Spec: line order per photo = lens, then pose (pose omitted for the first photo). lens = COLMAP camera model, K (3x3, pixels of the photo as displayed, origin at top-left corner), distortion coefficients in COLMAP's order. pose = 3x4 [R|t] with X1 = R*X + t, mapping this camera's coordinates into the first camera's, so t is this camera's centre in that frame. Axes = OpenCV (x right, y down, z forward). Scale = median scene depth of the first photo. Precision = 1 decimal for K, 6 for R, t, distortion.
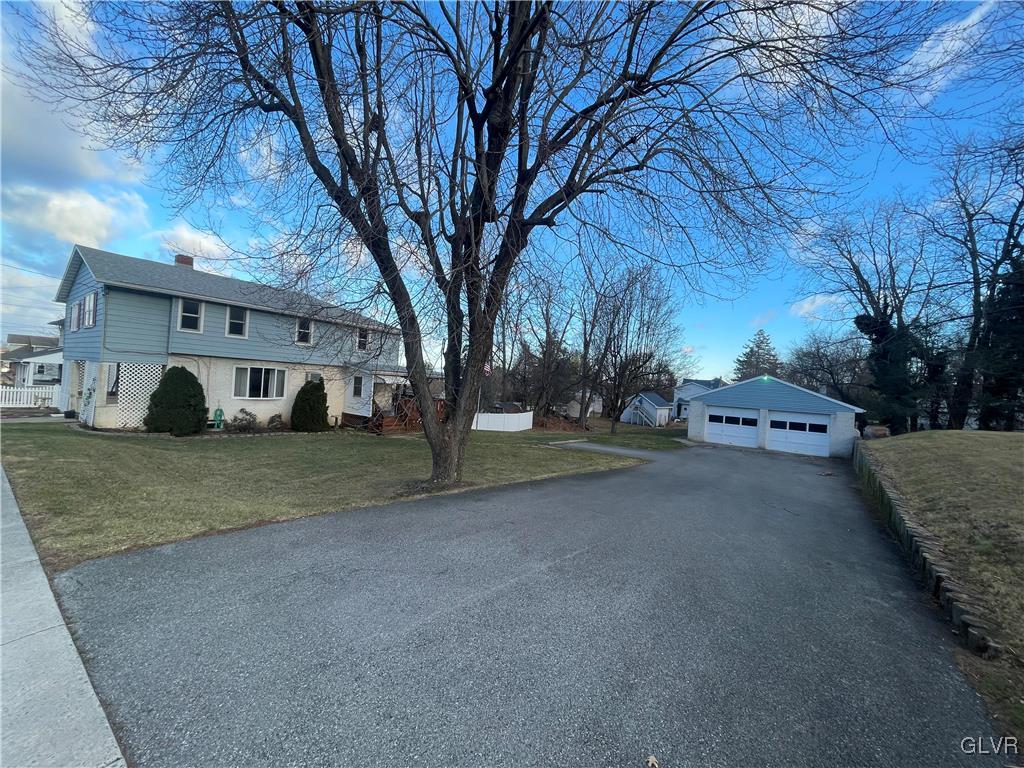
lens RADIAL K [[413.5, 0, 509.5], [0, 413.5, 384.0], [0, 0, 1]] dist [-0.002140, -0.000002]
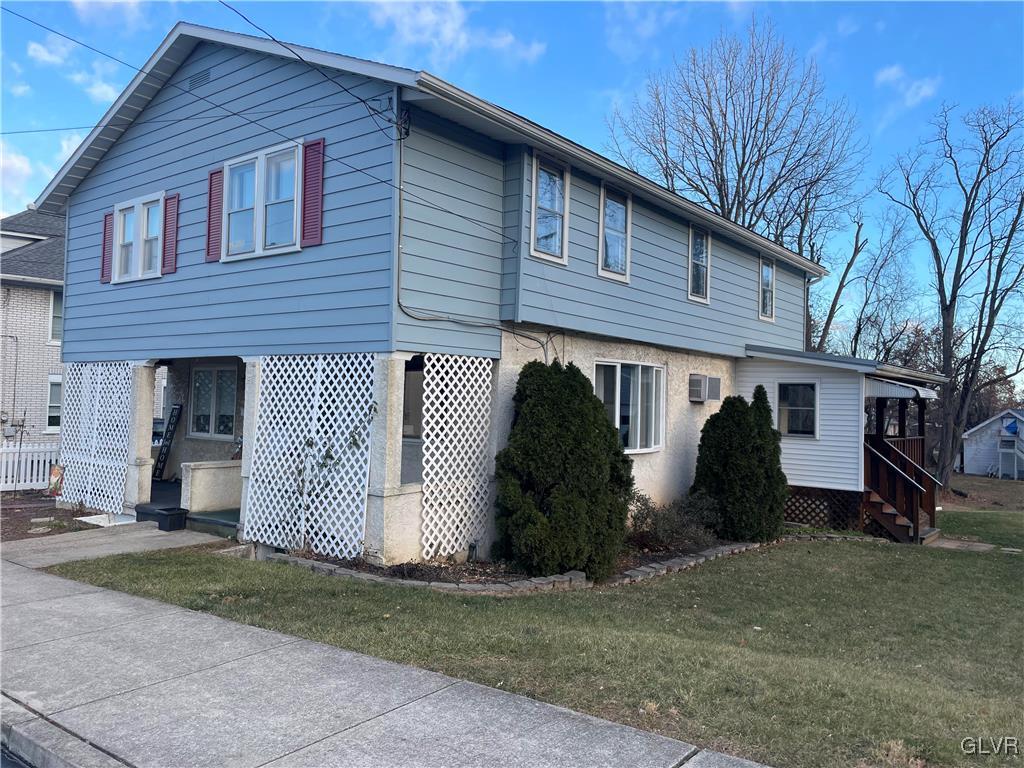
lens RADIAL K [[774.1, 0, 512.3], [0, 774.1, 381.4], [0, 0, 1]] dist [-0.003260, -0.000438]
pose [[0.998897, -0.037514, -0.028233, -0.811579], [0.036798, 0.998998, -0.025465, -0.013187], [0.029160, 0.024398, 0.999277, 0.393098]]
